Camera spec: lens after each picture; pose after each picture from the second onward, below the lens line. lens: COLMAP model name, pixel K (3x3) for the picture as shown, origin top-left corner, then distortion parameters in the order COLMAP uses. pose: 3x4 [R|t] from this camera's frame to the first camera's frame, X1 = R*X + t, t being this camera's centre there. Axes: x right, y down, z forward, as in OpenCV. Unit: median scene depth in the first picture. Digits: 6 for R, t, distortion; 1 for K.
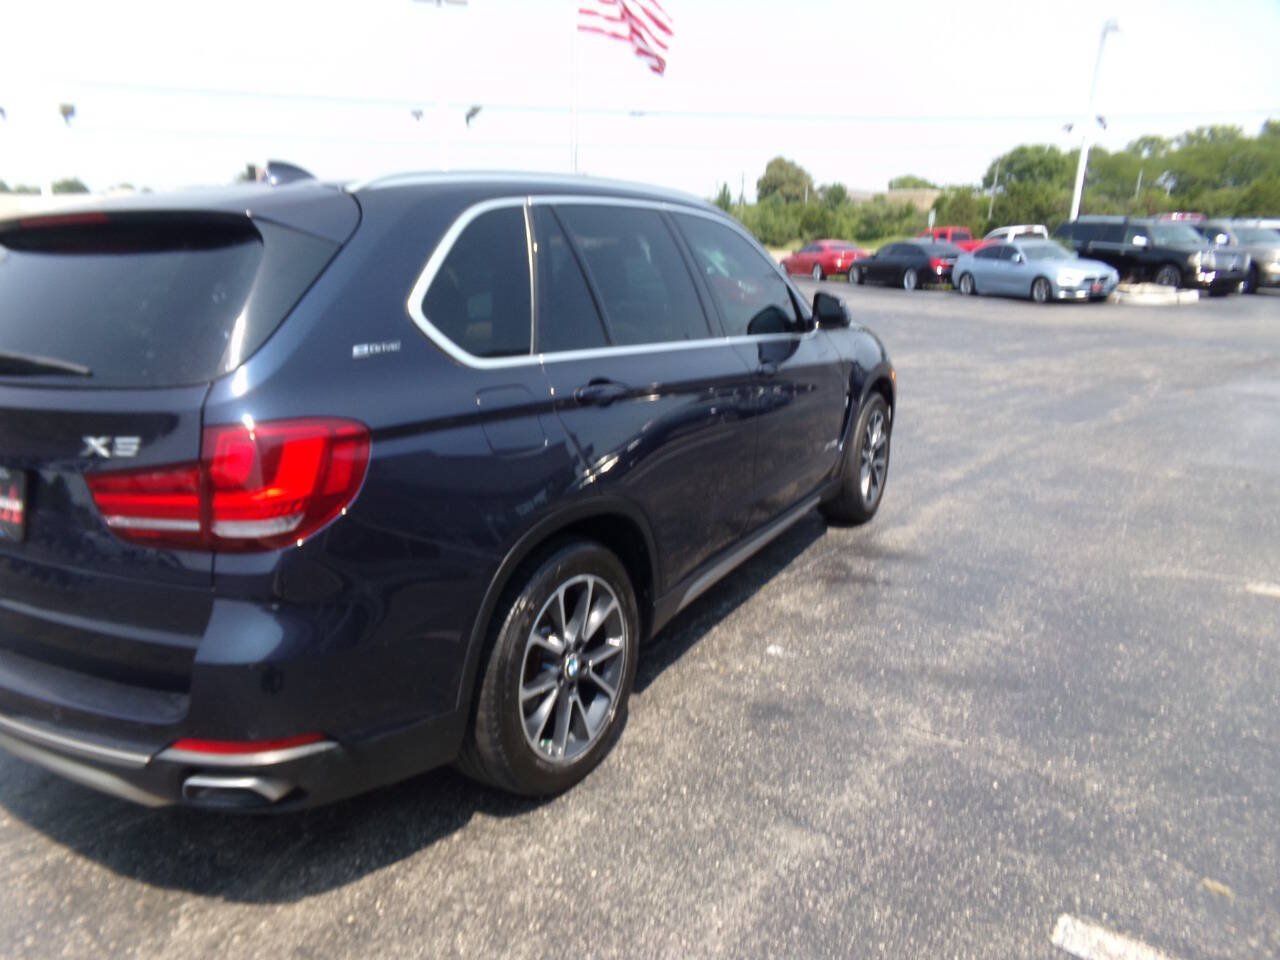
lens RADIAL K [[892.8, 0, 631.9], [0, 892.8, 491.0], [0, 0, 1]] dist [-0.066916, 0.118108]
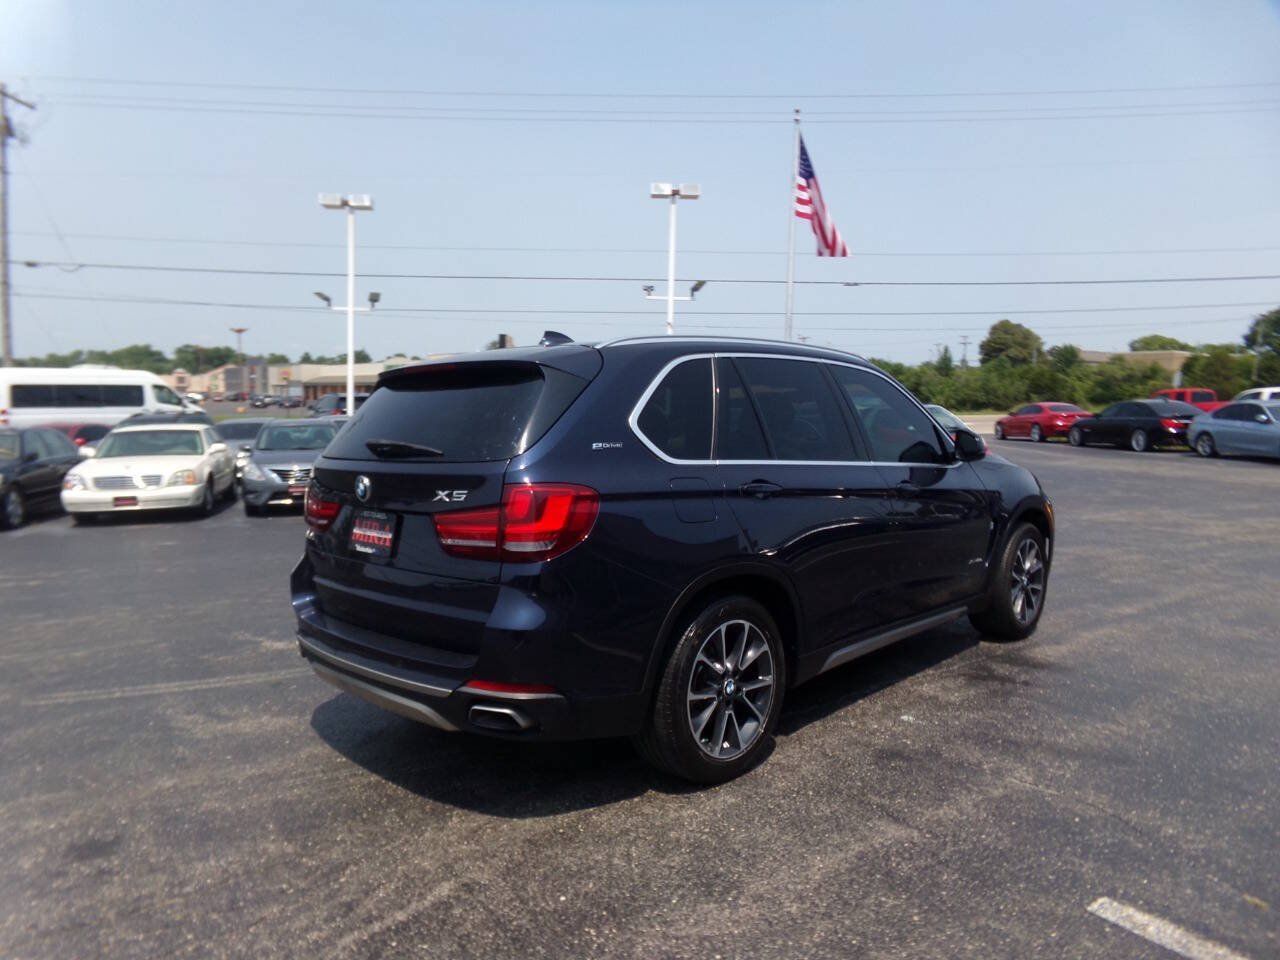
lens RADIAL K [[892.8, 0, 631.9], [0, 892.8, 491.0], [0, 0, 1]] dist [-0.066916, 0.118108]
pose [[0.971615, 0.026722, -0.235053, 0.098153], [-0.067324, 0.983748, -0.166455, 0.138246], [0.226785, 0.177555, 0.957624, -0.374616]]
